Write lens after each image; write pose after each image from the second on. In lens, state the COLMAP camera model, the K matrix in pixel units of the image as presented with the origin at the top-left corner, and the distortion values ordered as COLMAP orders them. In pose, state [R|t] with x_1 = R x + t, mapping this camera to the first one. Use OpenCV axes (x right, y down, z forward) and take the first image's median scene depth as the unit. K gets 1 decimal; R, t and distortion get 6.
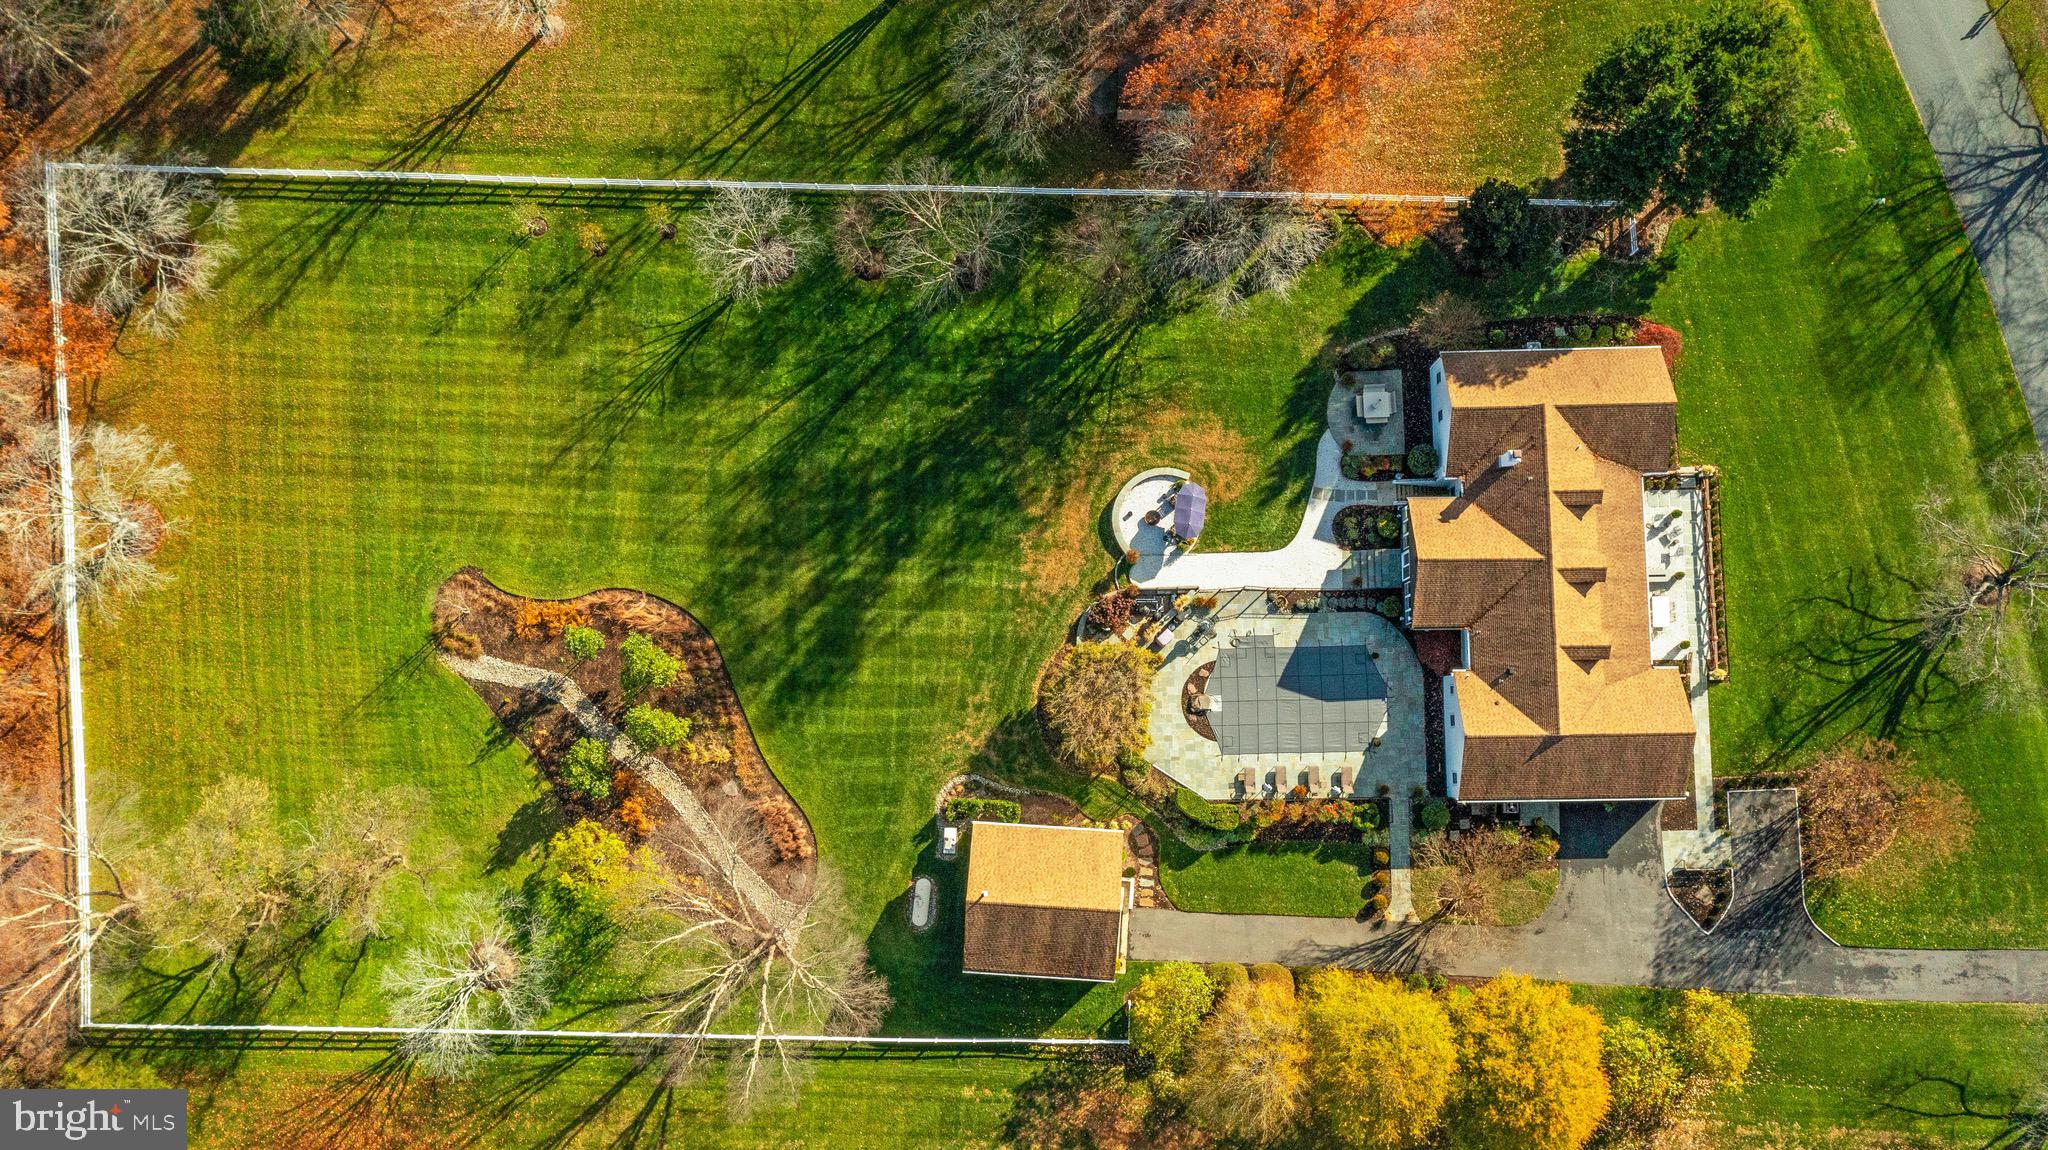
lens RADIAL K [[1671.6, 0, 1024.0], [0, 1671.6, 575.0], [0, 0, 1]] dist [-0.007499, 0.004284]
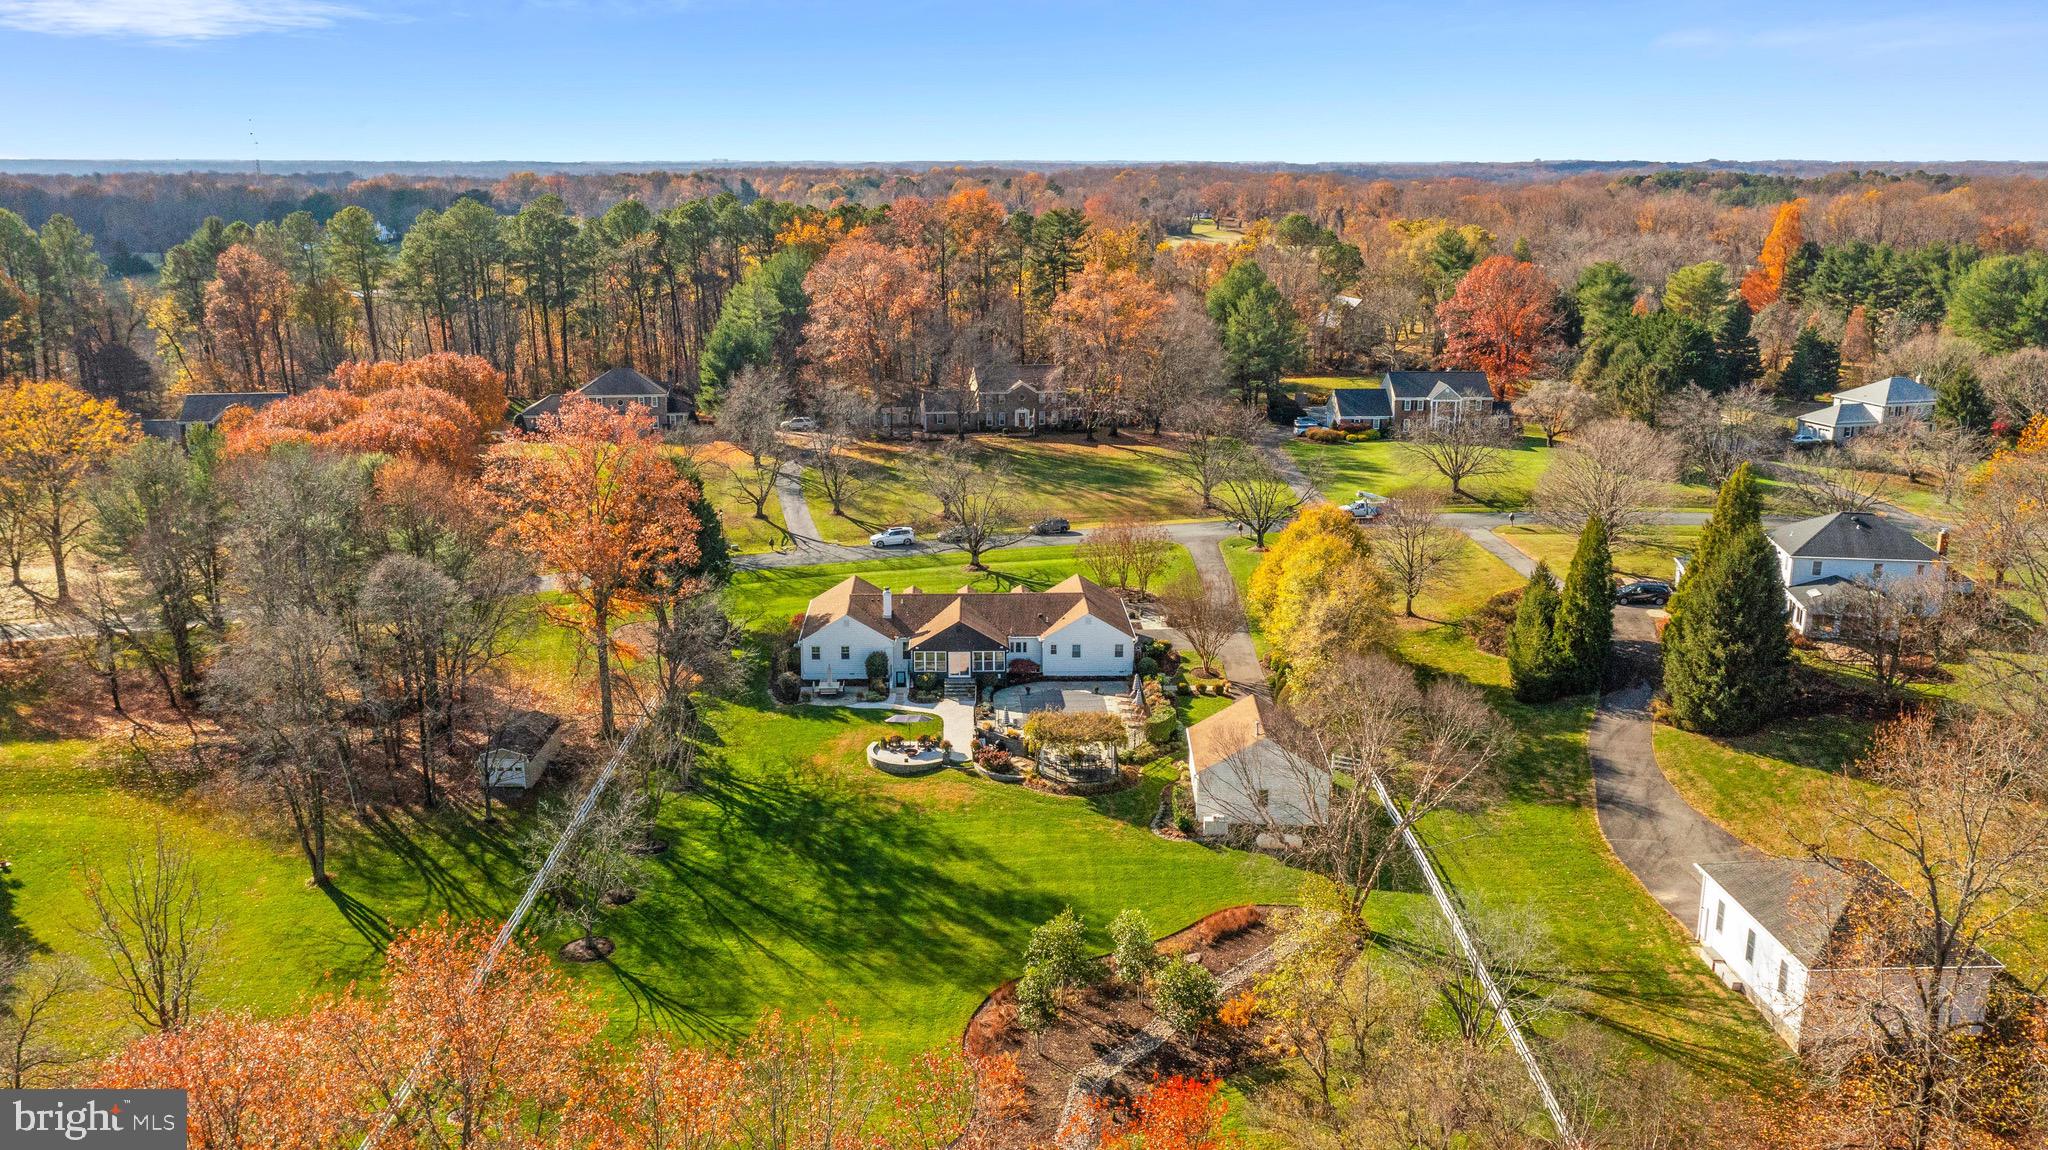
lens RADIAL K [[1671.6, 0, 1024.0], [0, 1671.6, 575.0], [0, 0, 1]] dist [-0.007499, 0.004284]
pose [[-0.023446, -0.229834, 0.972947, -0.992347], [0.994822, 0.090909, 0.045449, -0.020012], [-0.098896, 0.968975, 0.226512, 0.613367]]
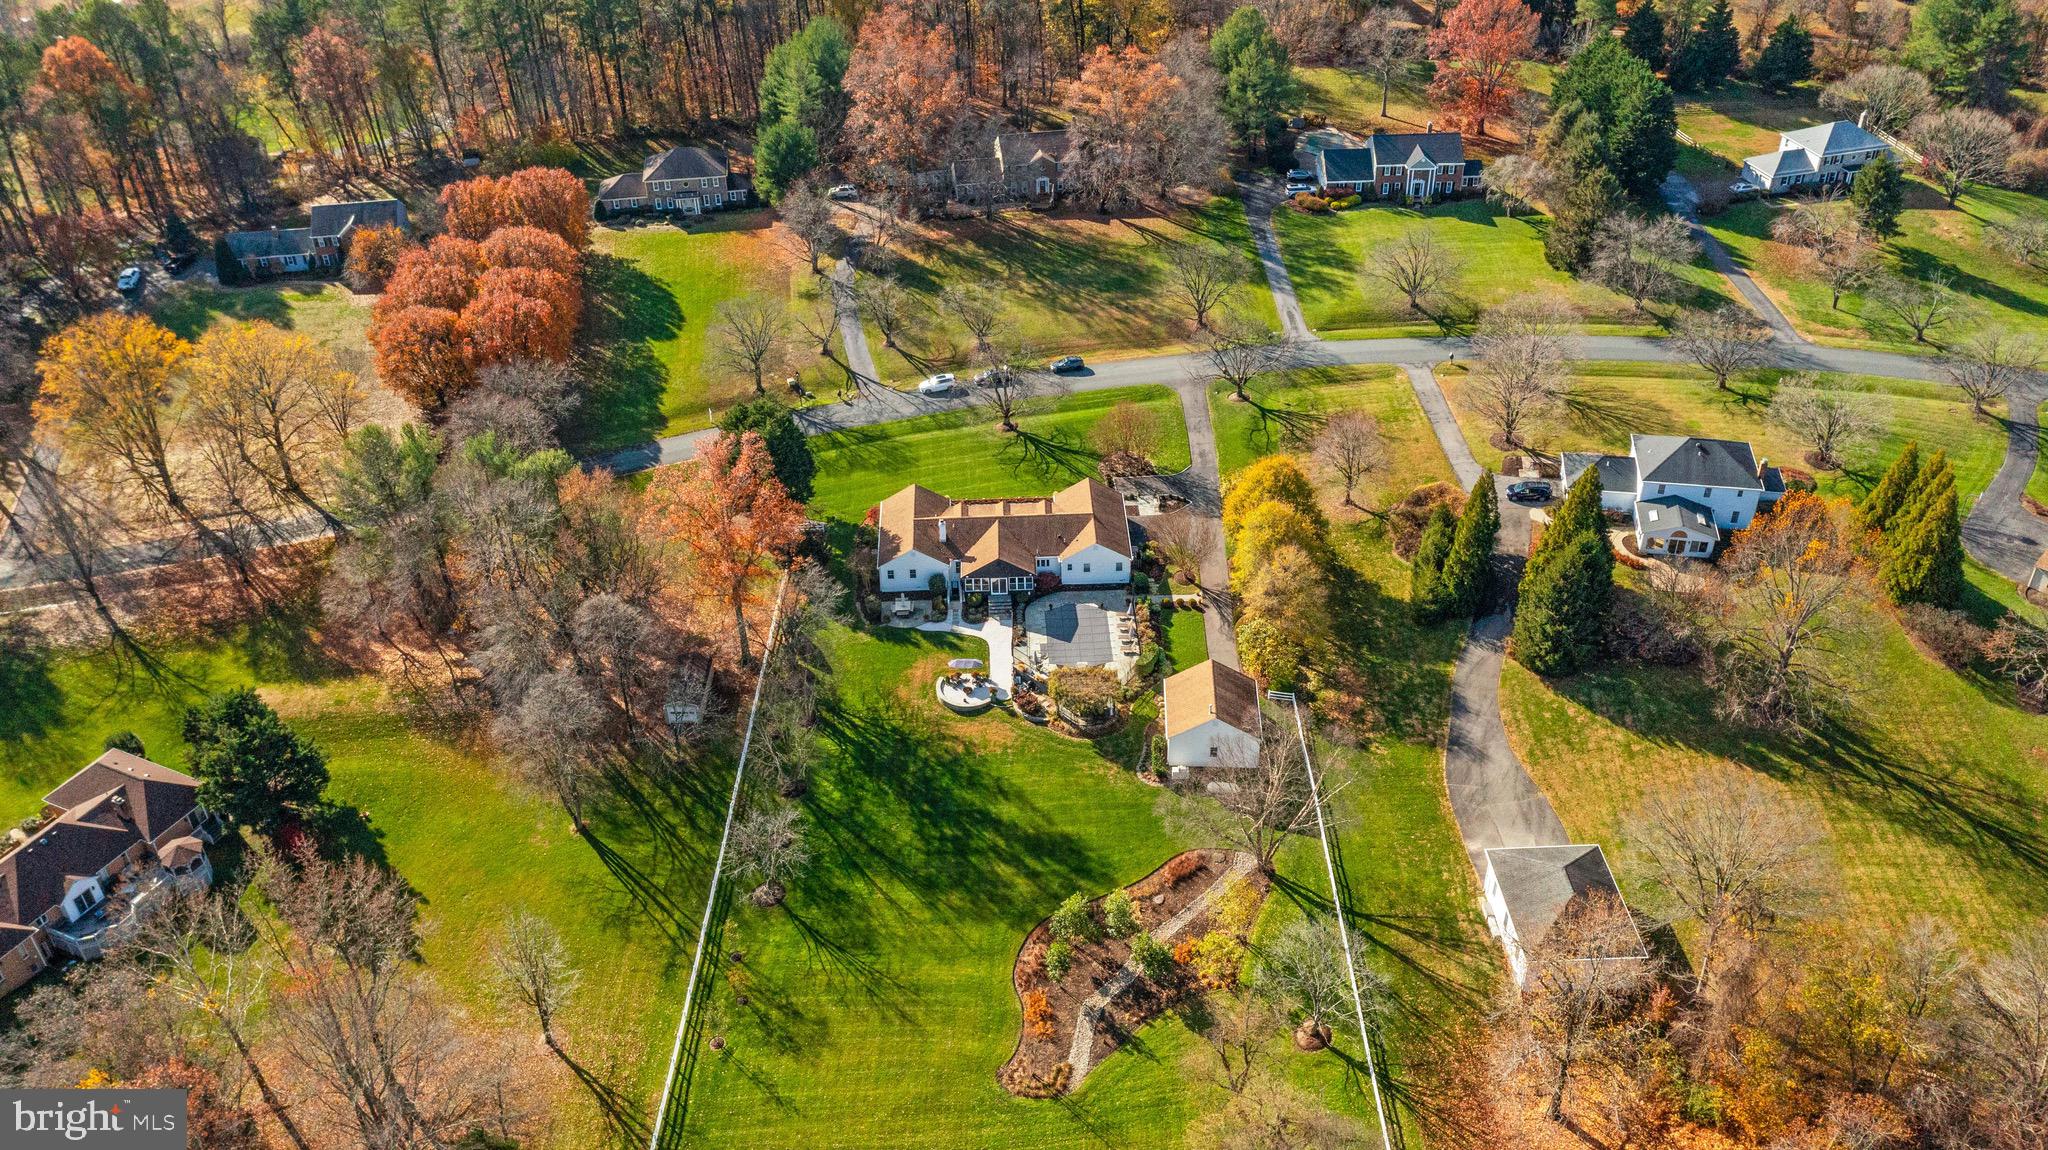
lens RADIAL K [[1671.6, 0, 1024.0], [0, 1671.6, 575.0], [0, 0, 1]] dist [-0.007499, 0.004284]
pose [[-0.015432, -0.557970, 0.829718, -1.172023], [0.997065, 0.053648, 0.054622, -0.072744], [-0.074990, 0.828125, 0.555504, 0.021321]]
